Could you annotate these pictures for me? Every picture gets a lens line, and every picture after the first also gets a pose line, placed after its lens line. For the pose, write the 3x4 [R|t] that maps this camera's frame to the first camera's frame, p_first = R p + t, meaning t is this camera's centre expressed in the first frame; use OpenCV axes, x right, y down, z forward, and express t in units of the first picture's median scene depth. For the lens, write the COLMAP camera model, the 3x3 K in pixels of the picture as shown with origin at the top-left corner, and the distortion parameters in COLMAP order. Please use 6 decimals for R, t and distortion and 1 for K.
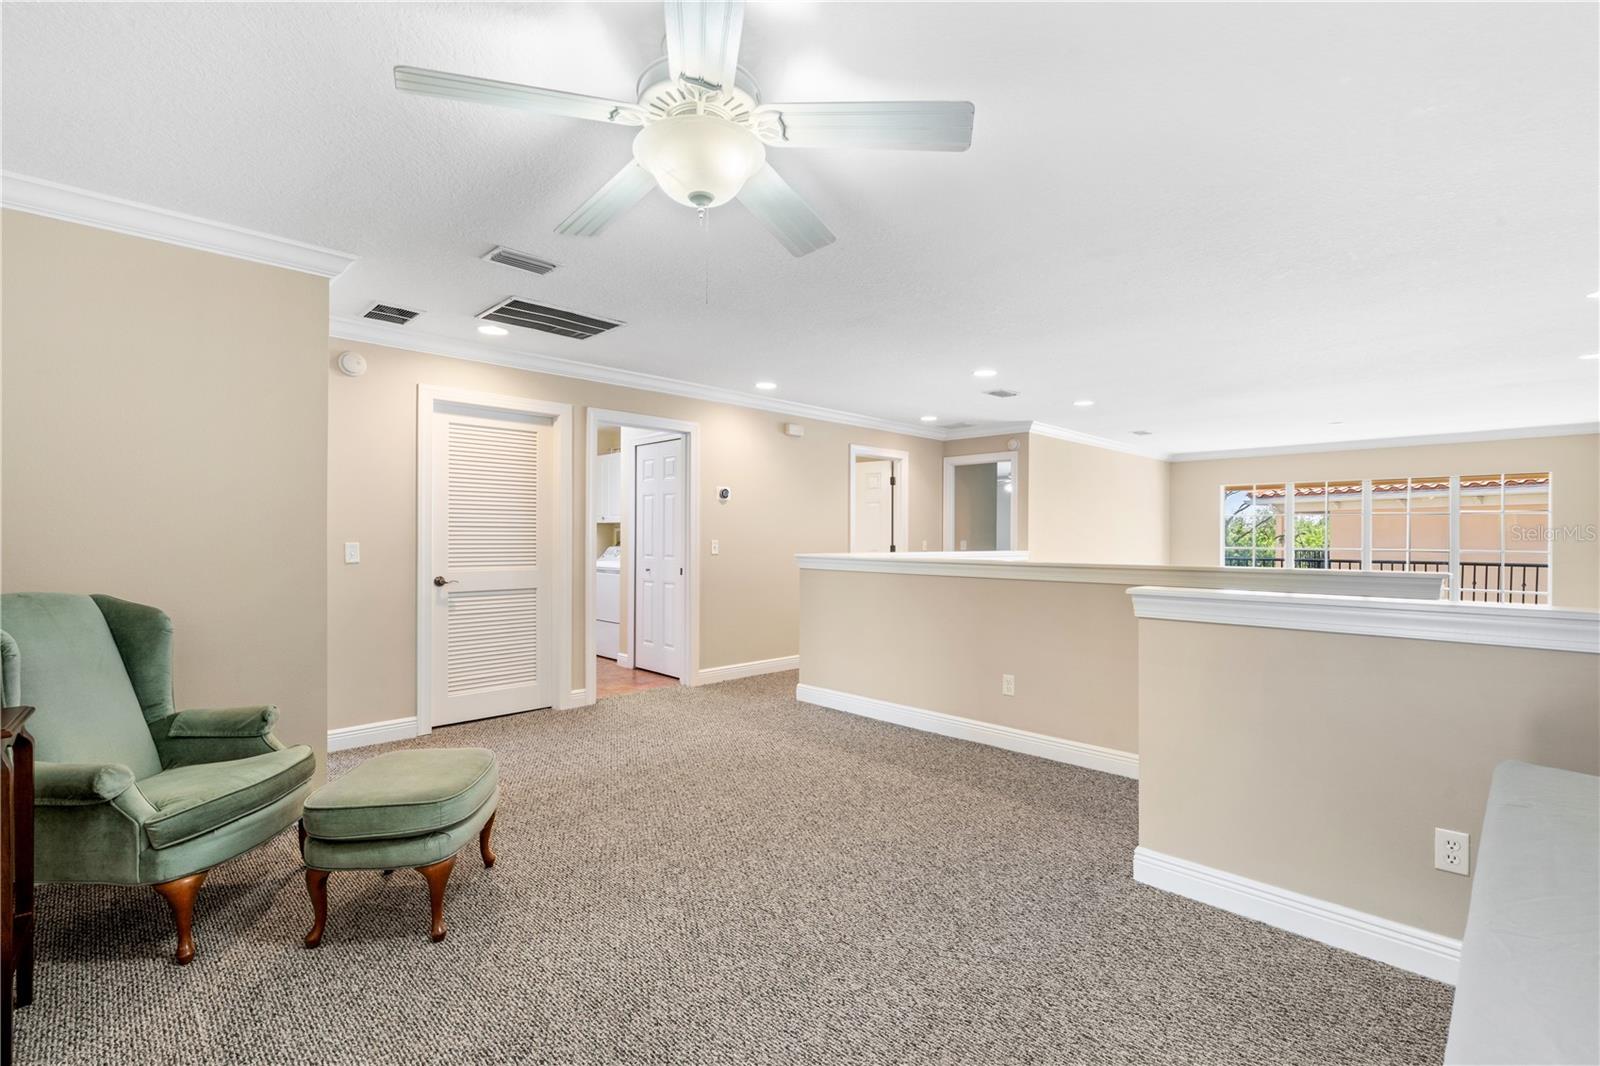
lens RADIAL K [[720.7, 0, 808.4], [0, 720.7, 533.3], [0, 0, 1]] dist [-0.004484, 0.000944]
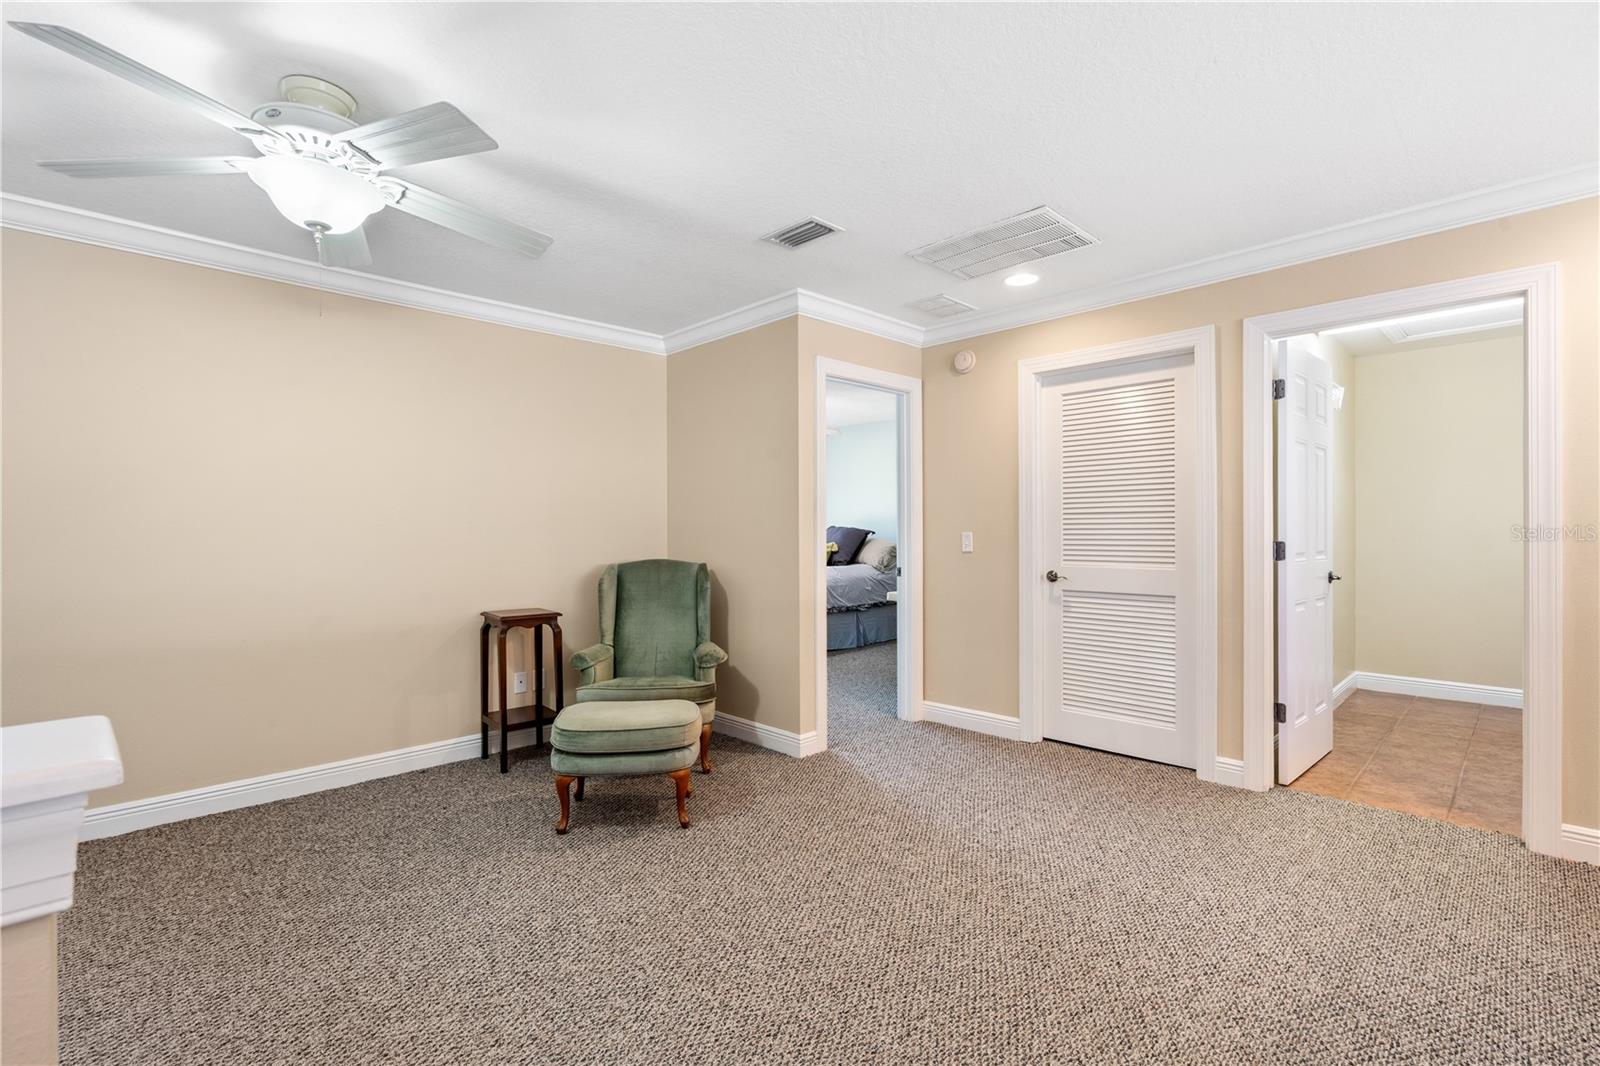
lens RADIAL K [[720.7, 0, 800.7], [0, 720.7, 533.6], [0, 0, 1]] dist [-0.004484, 0.000944]
pose [[-0.021639, 0.000007, -0.999766, 0.380221], [0.011515, 0.999934, -0.000242, 0.010645], [0.999700, -0.011518, -0.021637, 0.706512]]
